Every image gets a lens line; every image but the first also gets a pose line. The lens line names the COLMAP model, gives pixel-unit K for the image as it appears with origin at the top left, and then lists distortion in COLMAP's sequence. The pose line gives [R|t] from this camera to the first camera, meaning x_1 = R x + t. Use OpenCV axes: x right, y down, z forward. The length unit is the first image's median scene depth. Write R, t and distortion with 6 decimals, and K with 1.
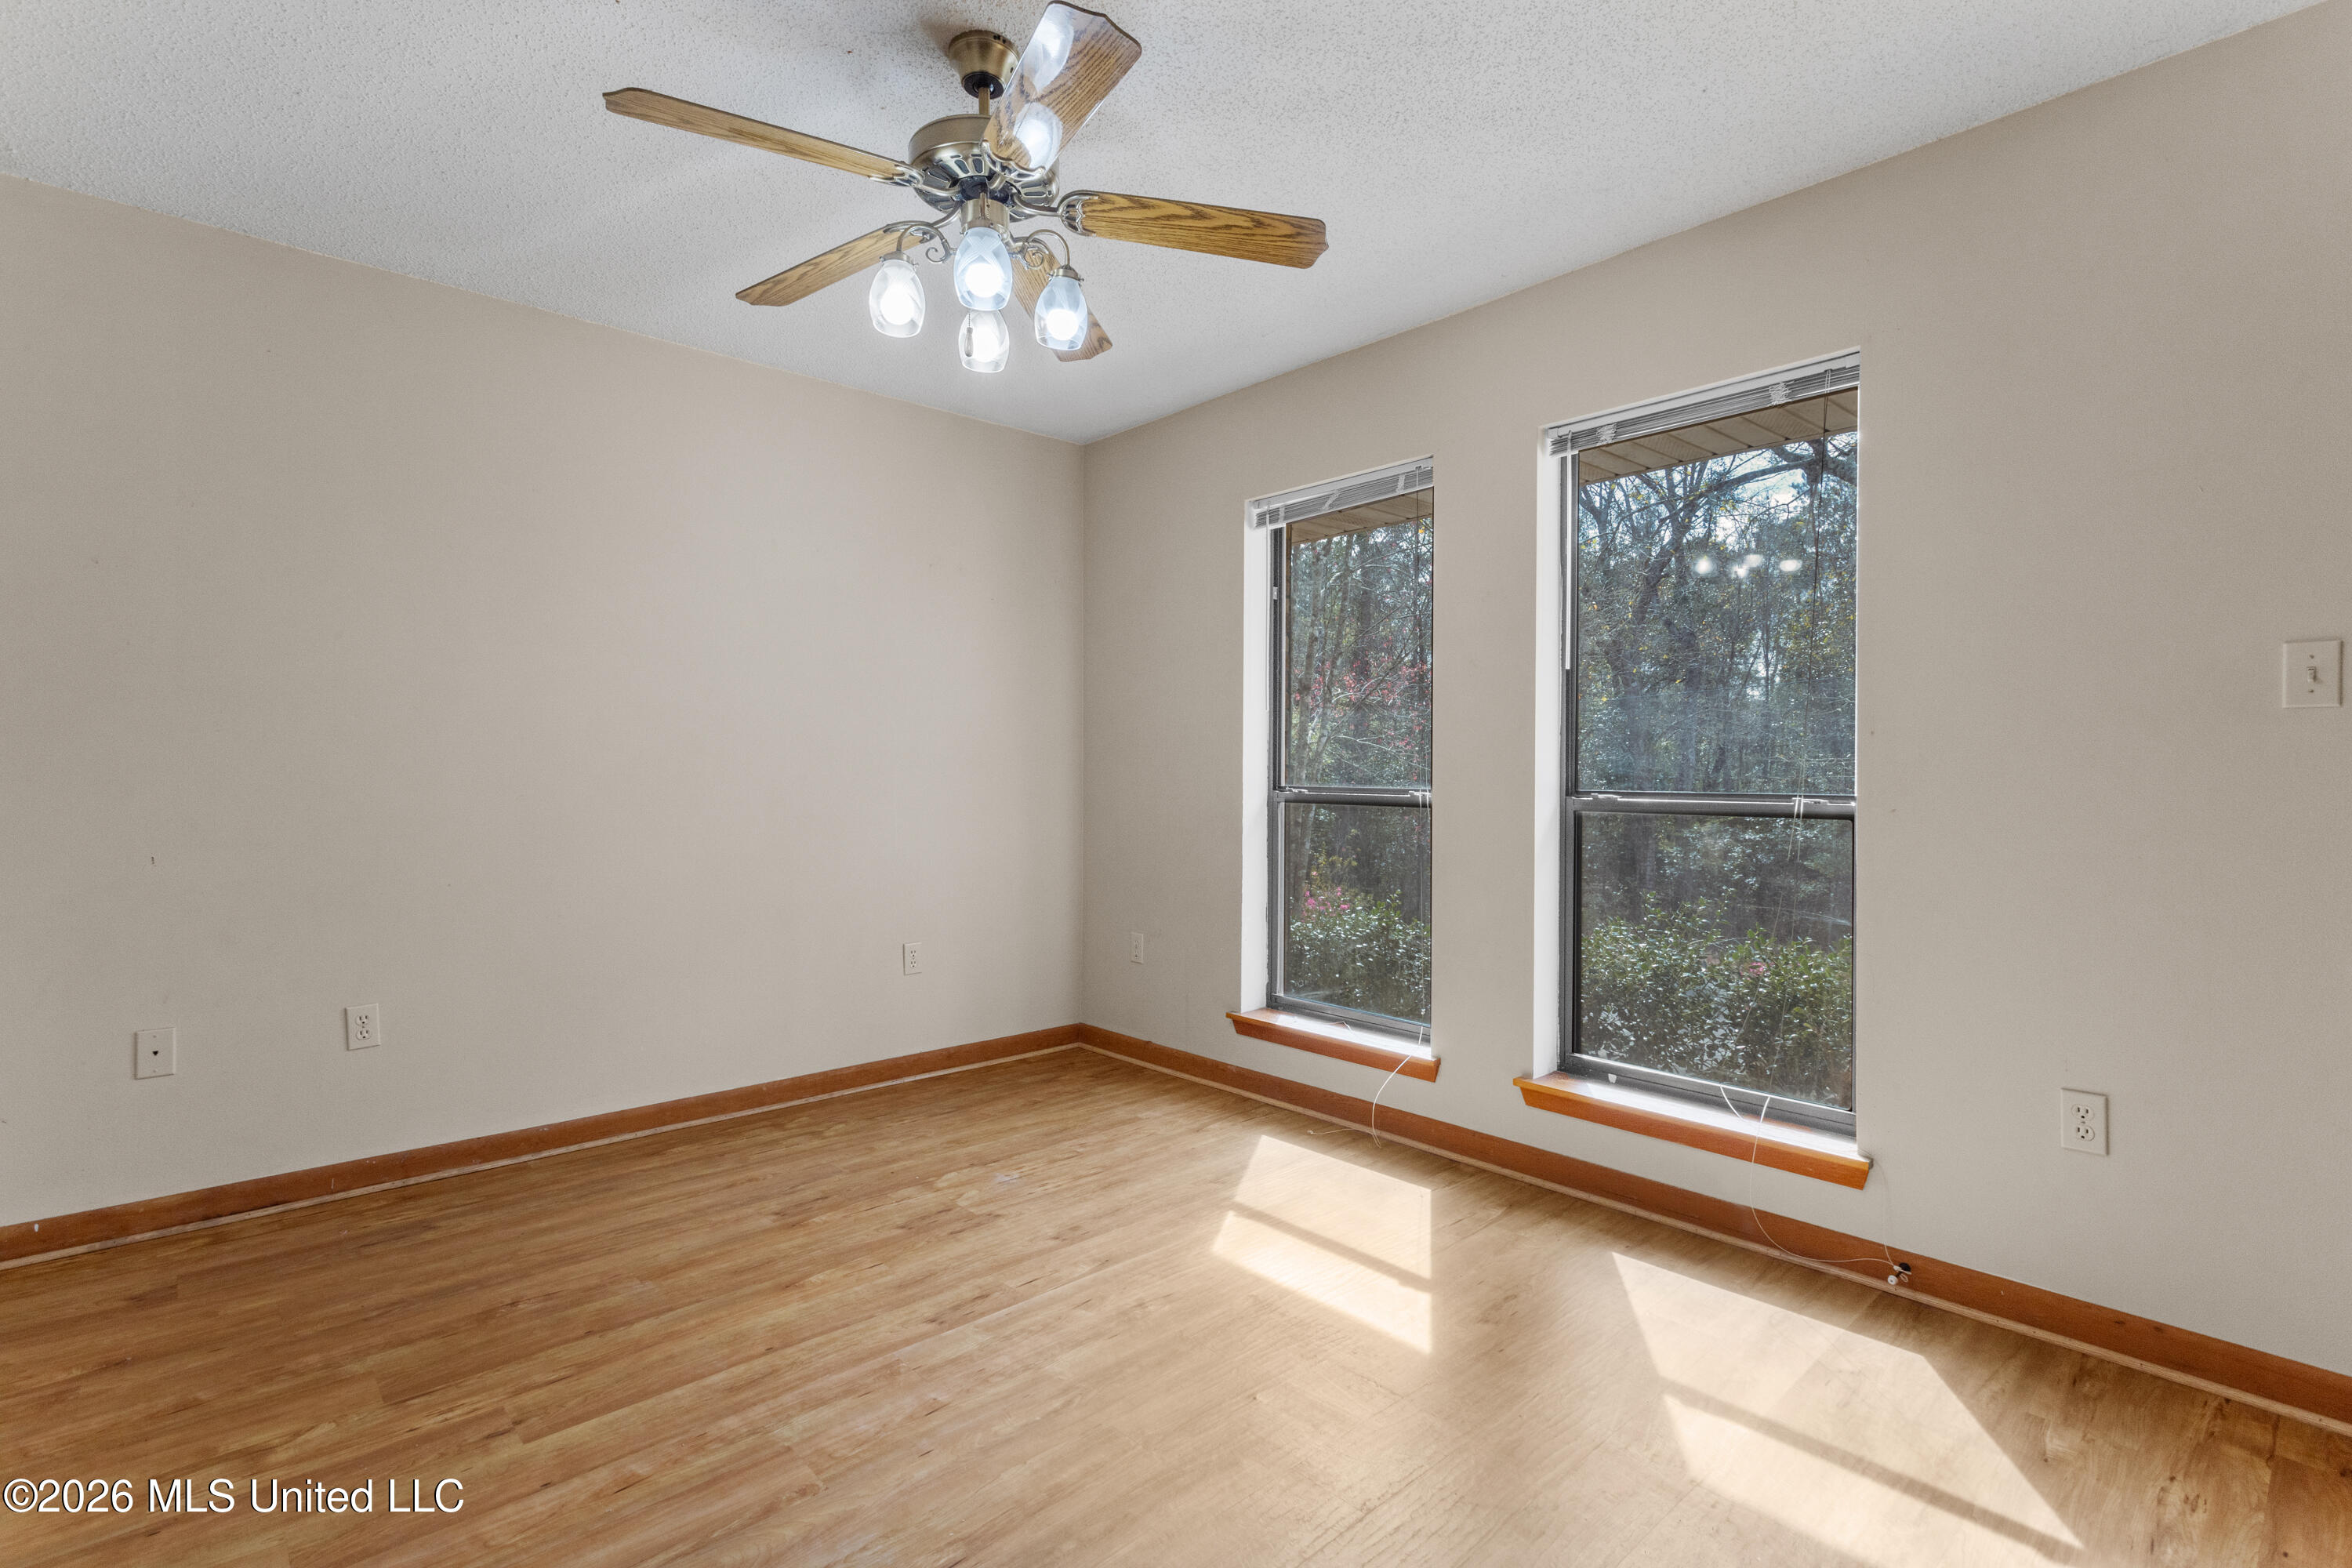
lens RADIAL K [[1117.9, 0, 1169.1], [0, 1117.9, 772.0], [0, 0, 1]] dist [0.003626, 0.001476]
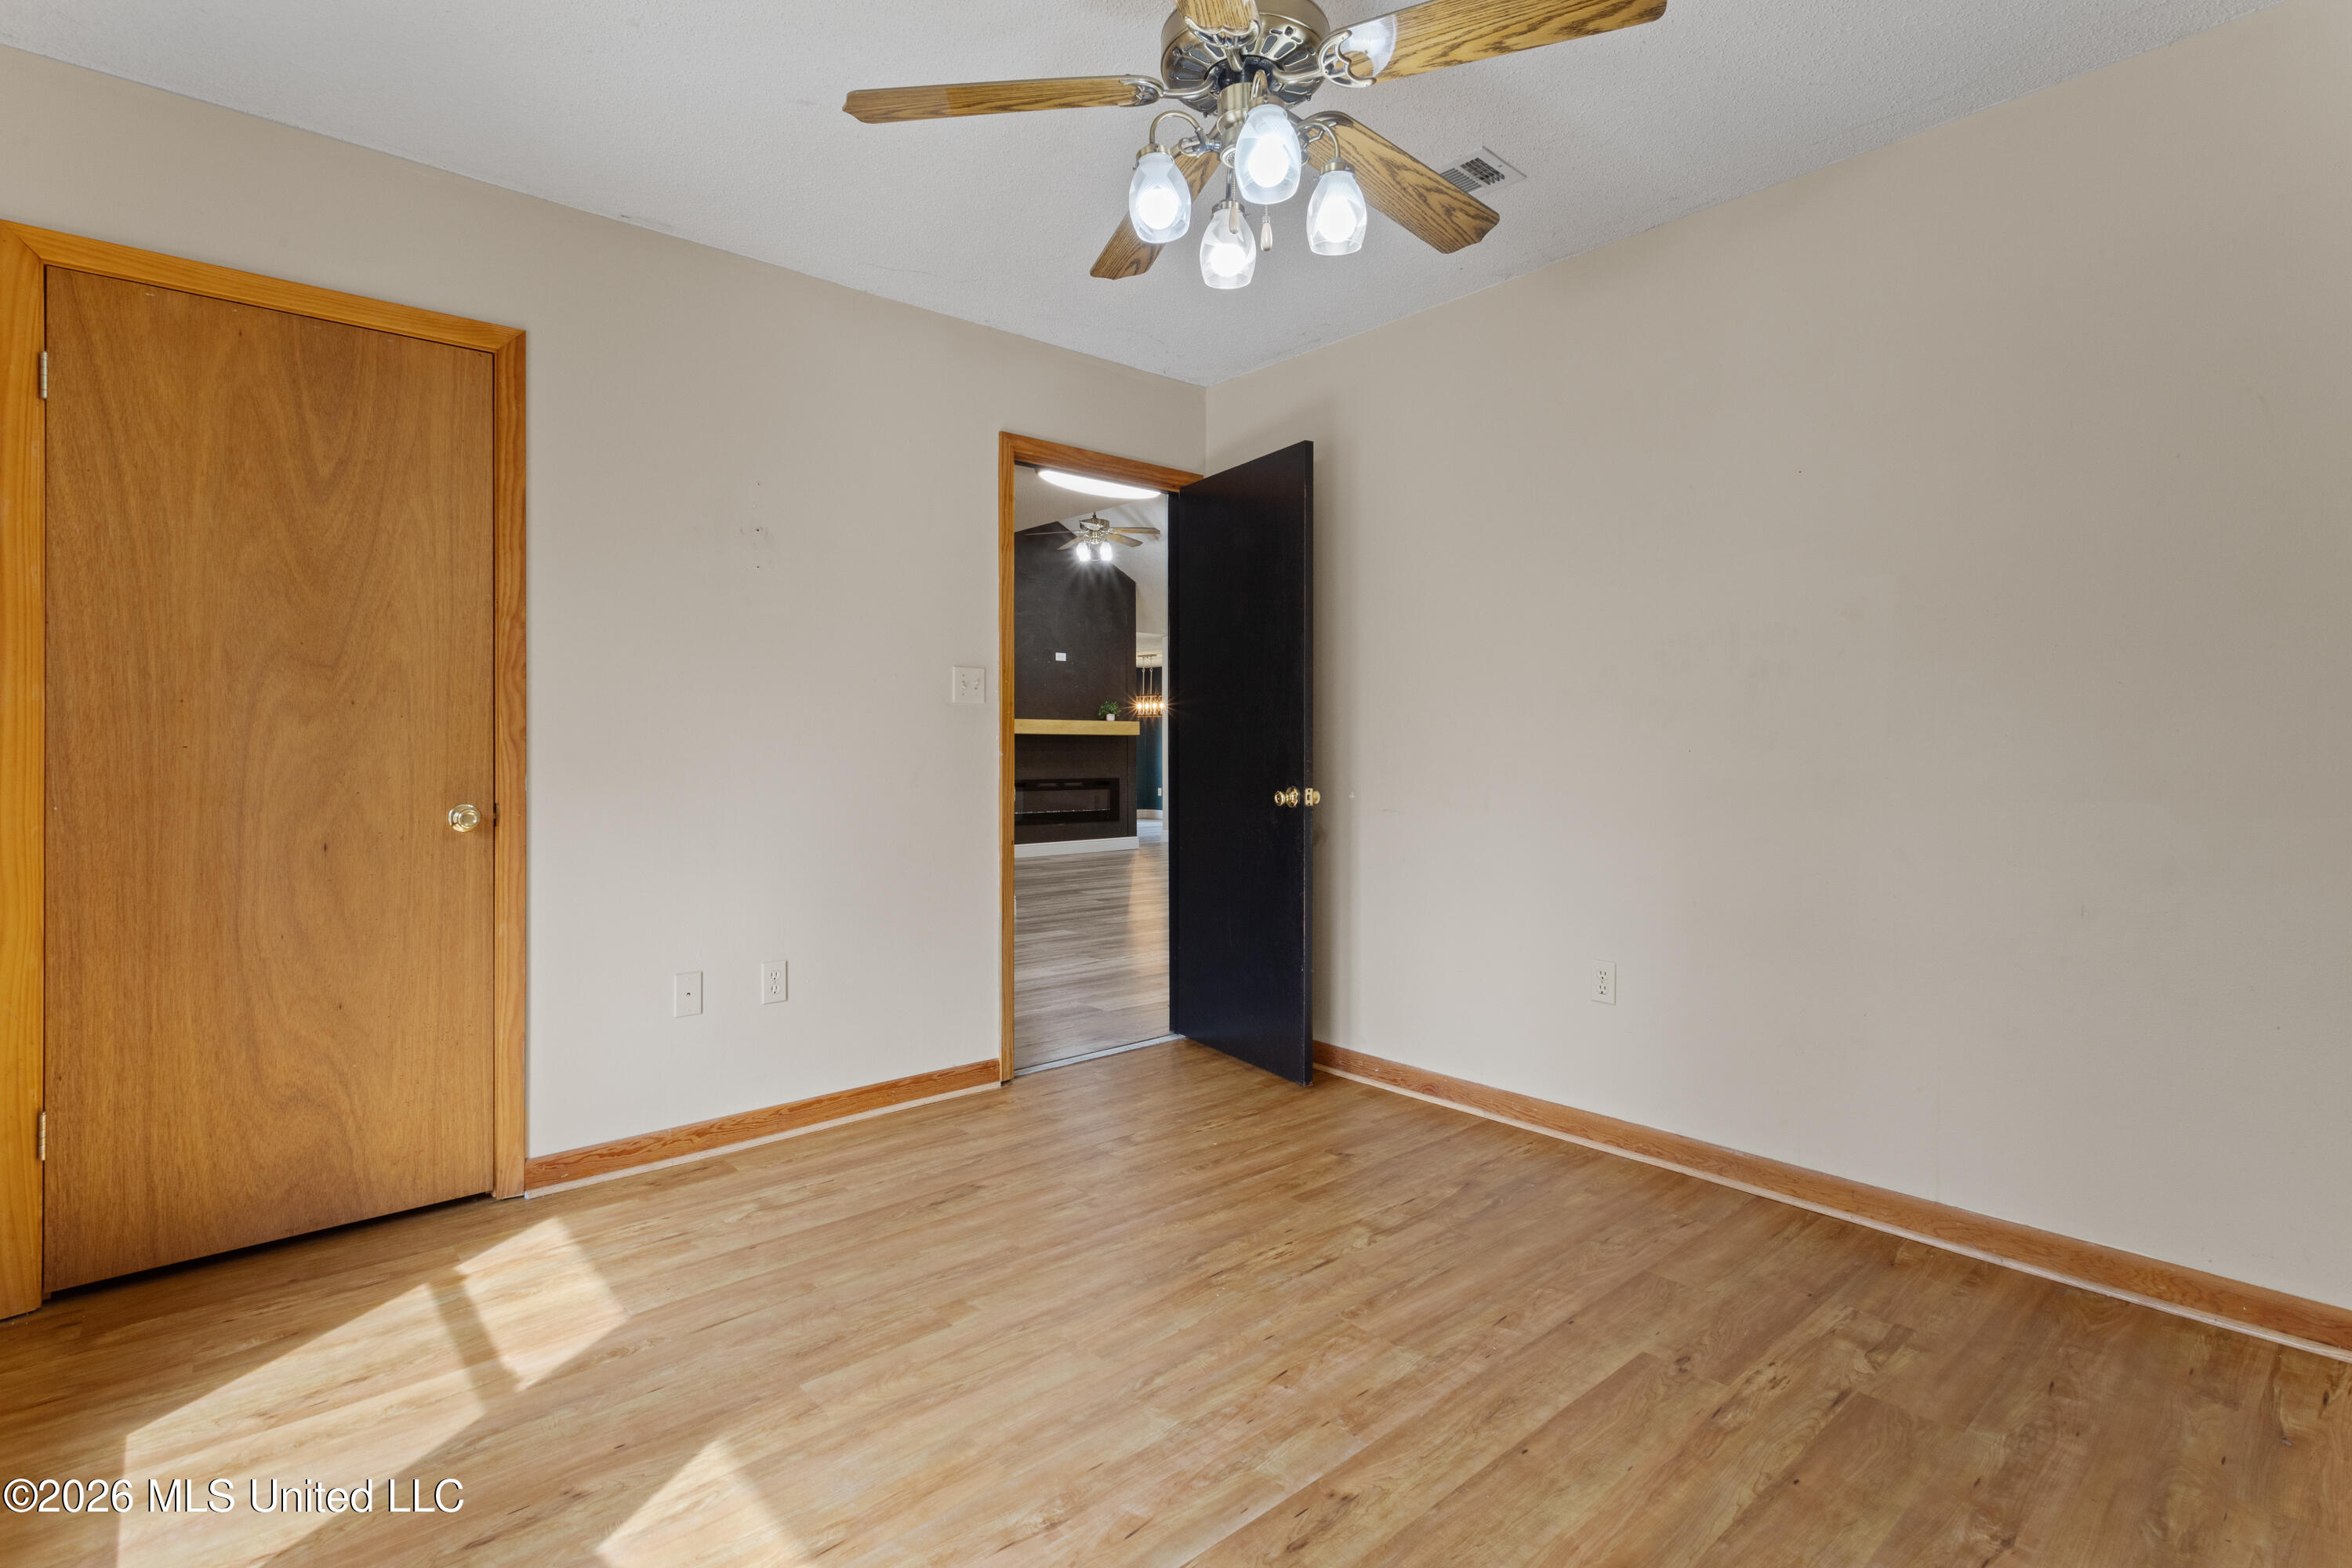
lens RADIAL K [[1117.9, 0, 1182.5], [0, 1117.9, 772.2], [0, 0, 1]] dist [0.003626, 0.001476]
pose [[-0.999939, 0.000063, 0.011082, -0.131862], [0.000267, 0.999830, 0.018415, 0.014435], [-0.011079, 0.018417, -0.999769, 1.967130]]
